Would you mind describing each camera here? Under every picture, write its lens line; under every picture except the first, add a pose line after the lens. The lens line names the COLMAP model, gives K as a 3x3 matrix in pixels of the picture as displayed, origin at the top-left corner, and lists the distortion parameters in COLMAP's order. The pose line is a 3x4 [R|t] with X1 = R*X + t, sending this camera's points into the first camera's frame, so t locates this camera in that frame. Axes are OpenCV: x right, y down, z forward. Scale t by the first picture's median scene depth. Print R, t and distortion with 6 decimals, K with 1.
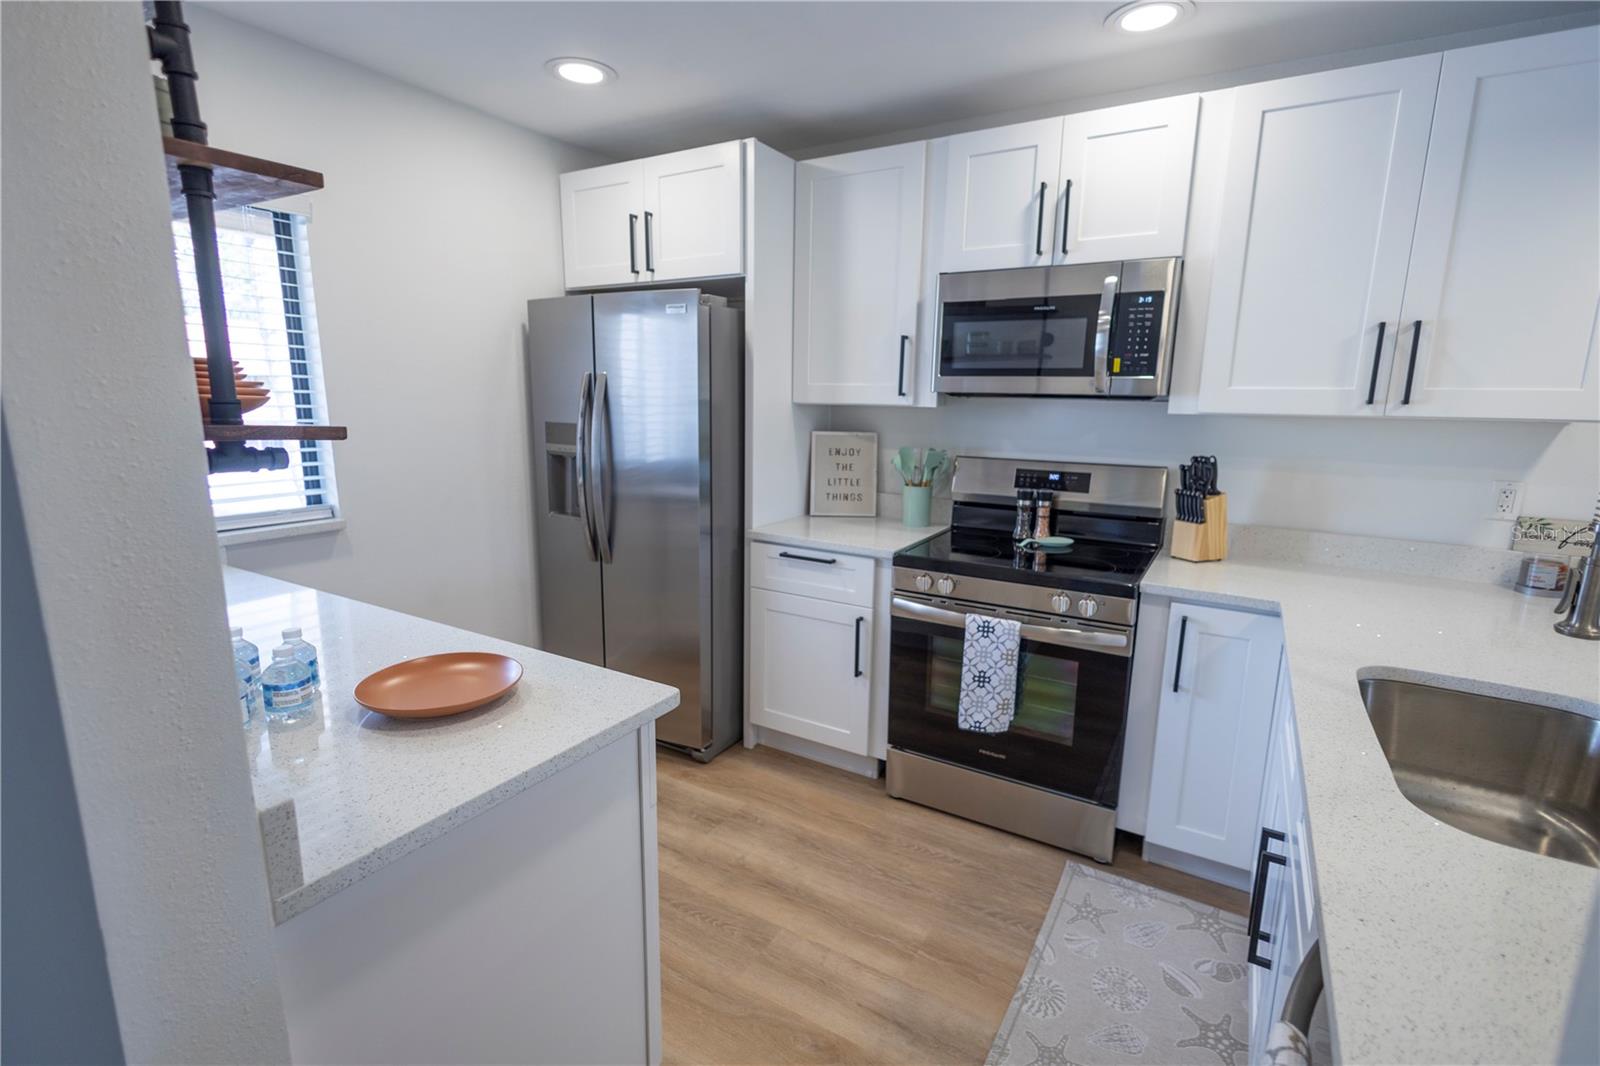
lens RADIAL K [[733.8, 0, 800.0], [0, 733.8, 533.0], [0, 0, 1]] dist [0.010891, -0.000741]
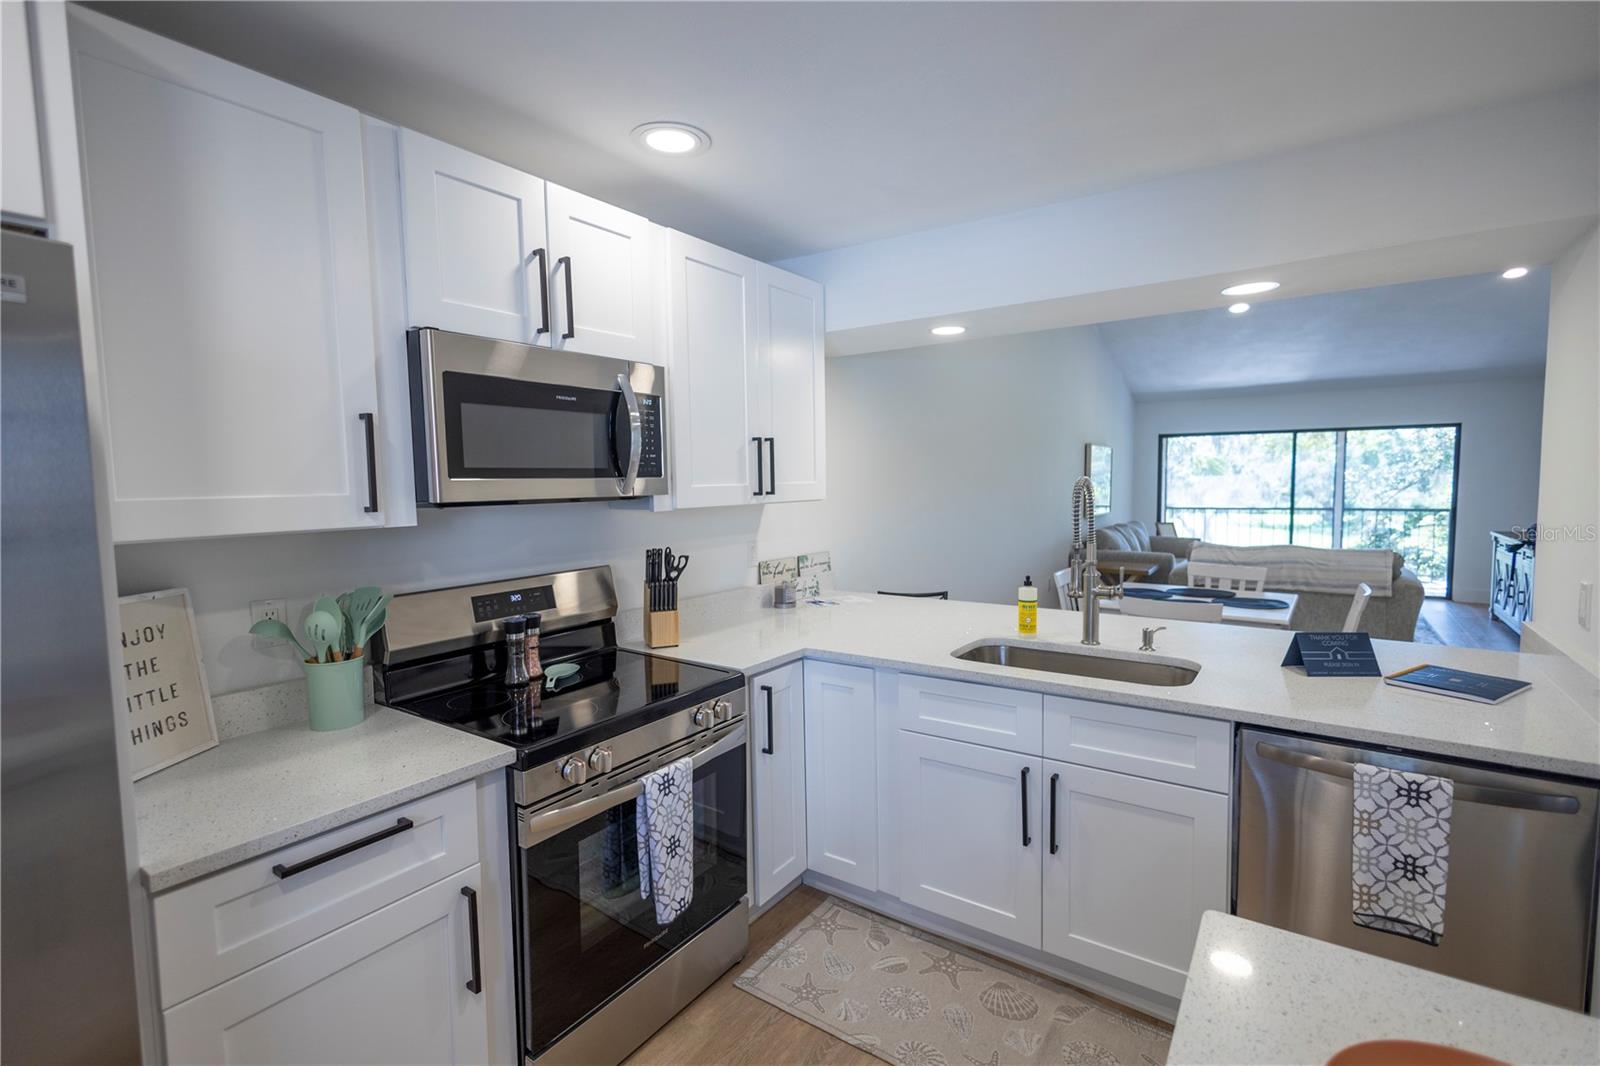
lens RADIAL K [[733.8, 0, 800.0], [0, 733.8, 533.0], [0, 0, 1]] dist [0.010891, -0.000741]
pose [[0.072964, -0.091936, 0.993088, -0.500437], [0.204439, 0.975976, 0.075332, -0.165931], [-0.976156, 0.197529, 0.090007, 0.700514]]
